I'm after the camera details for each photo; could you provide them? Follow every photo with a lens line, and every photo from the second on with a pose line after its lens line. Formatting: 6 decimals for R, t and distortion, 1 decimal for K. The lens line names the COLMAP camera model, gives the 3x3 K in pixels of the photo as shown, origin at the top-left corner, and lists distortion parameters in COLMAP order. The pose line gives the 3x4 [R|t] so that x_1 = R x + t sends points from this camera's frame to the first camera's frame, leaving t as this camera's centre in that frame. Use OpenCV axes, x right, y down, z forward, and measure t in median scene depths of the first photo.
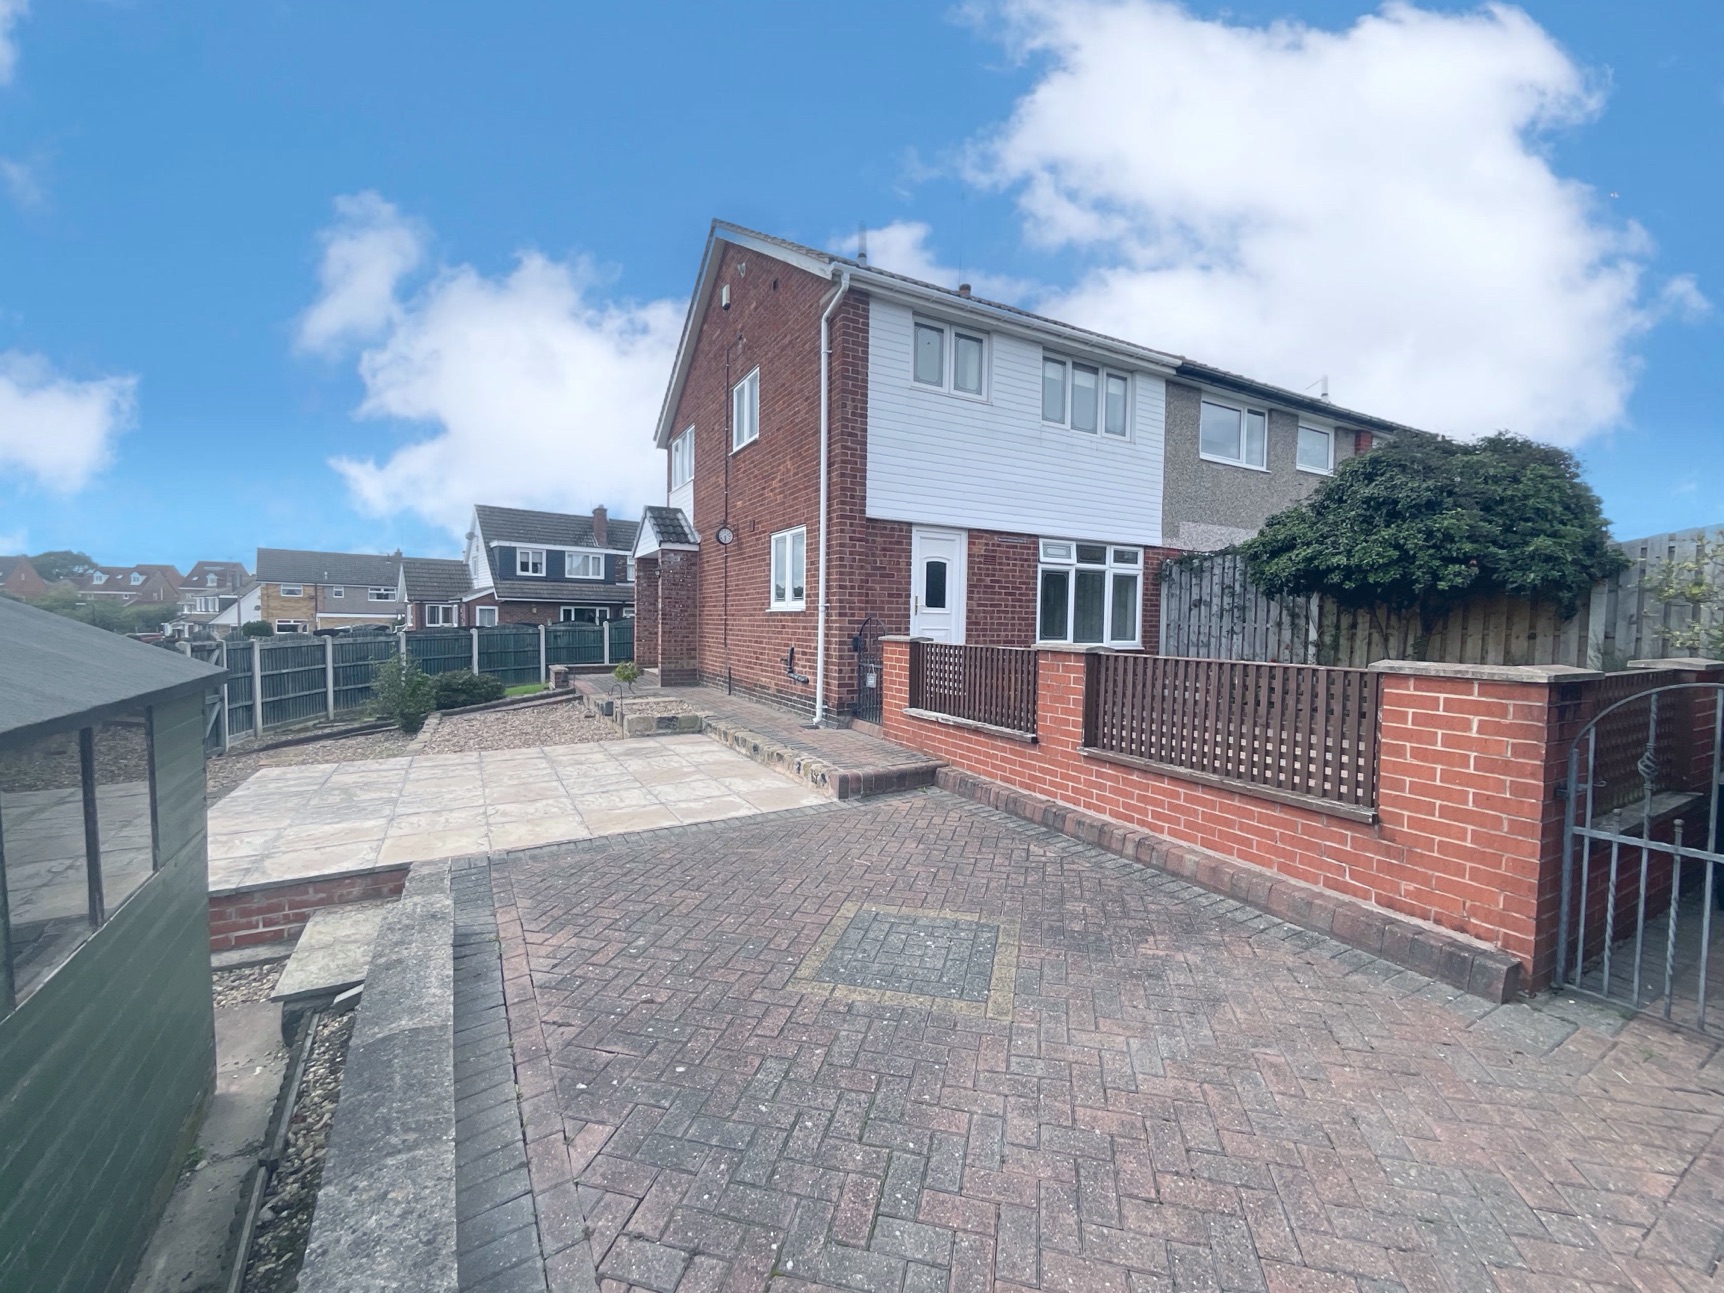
lens RADIAL K [[698.9, 0, 855.3], [0, 698.9, 647.9], [0, 0, 1]] dist [-0.006330, 0.003227]
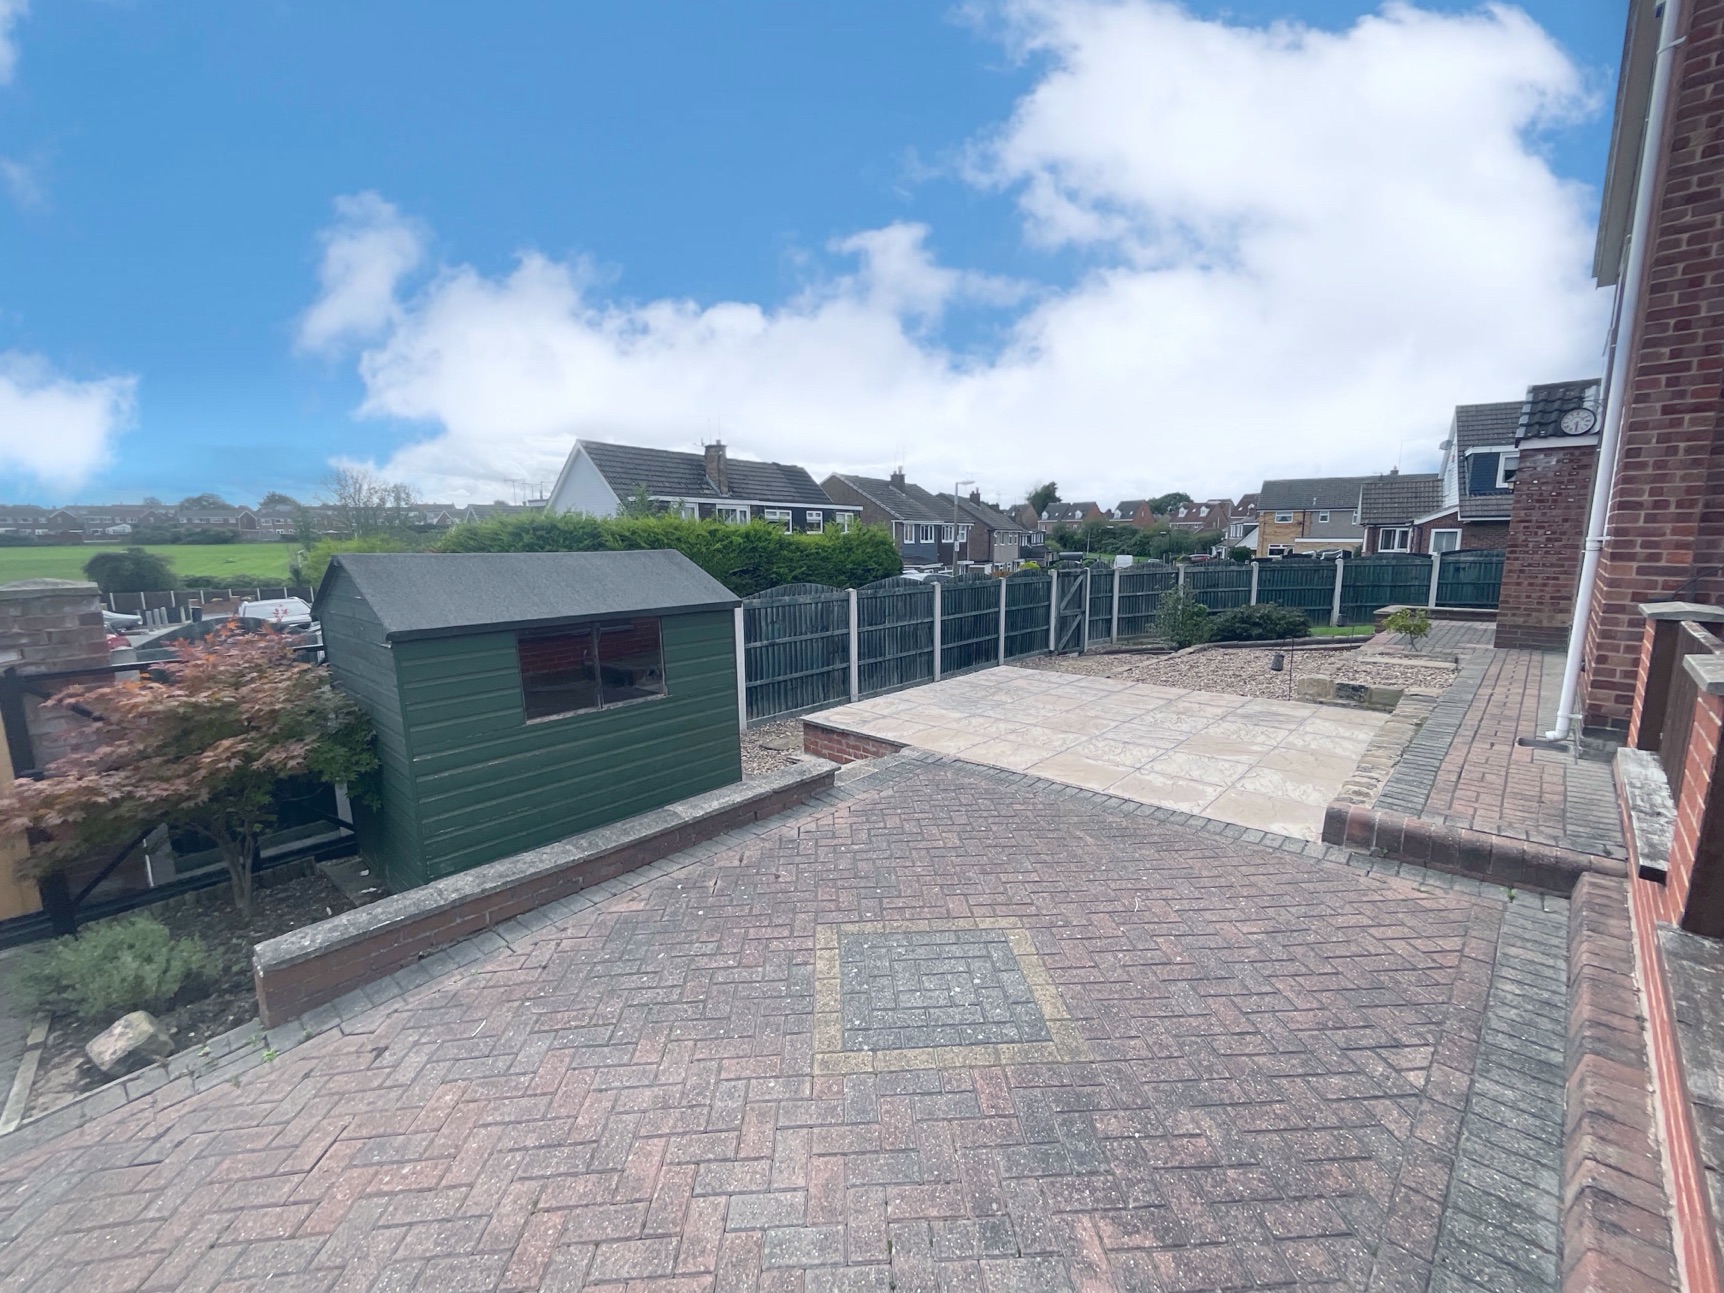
lens RADIAL K [[698.9, 0, 865.8], [0, 698.9, 644.1], [0, 0, 1]] dist [-0.006330, 0.003227]
pose [[0.297437, 0.128267, -0.946086, 0.483874], [-0.026713, 0.991664, 0.126048, -0.048166], [0.954368, -0.012218, 0.298384, 0.400132]]
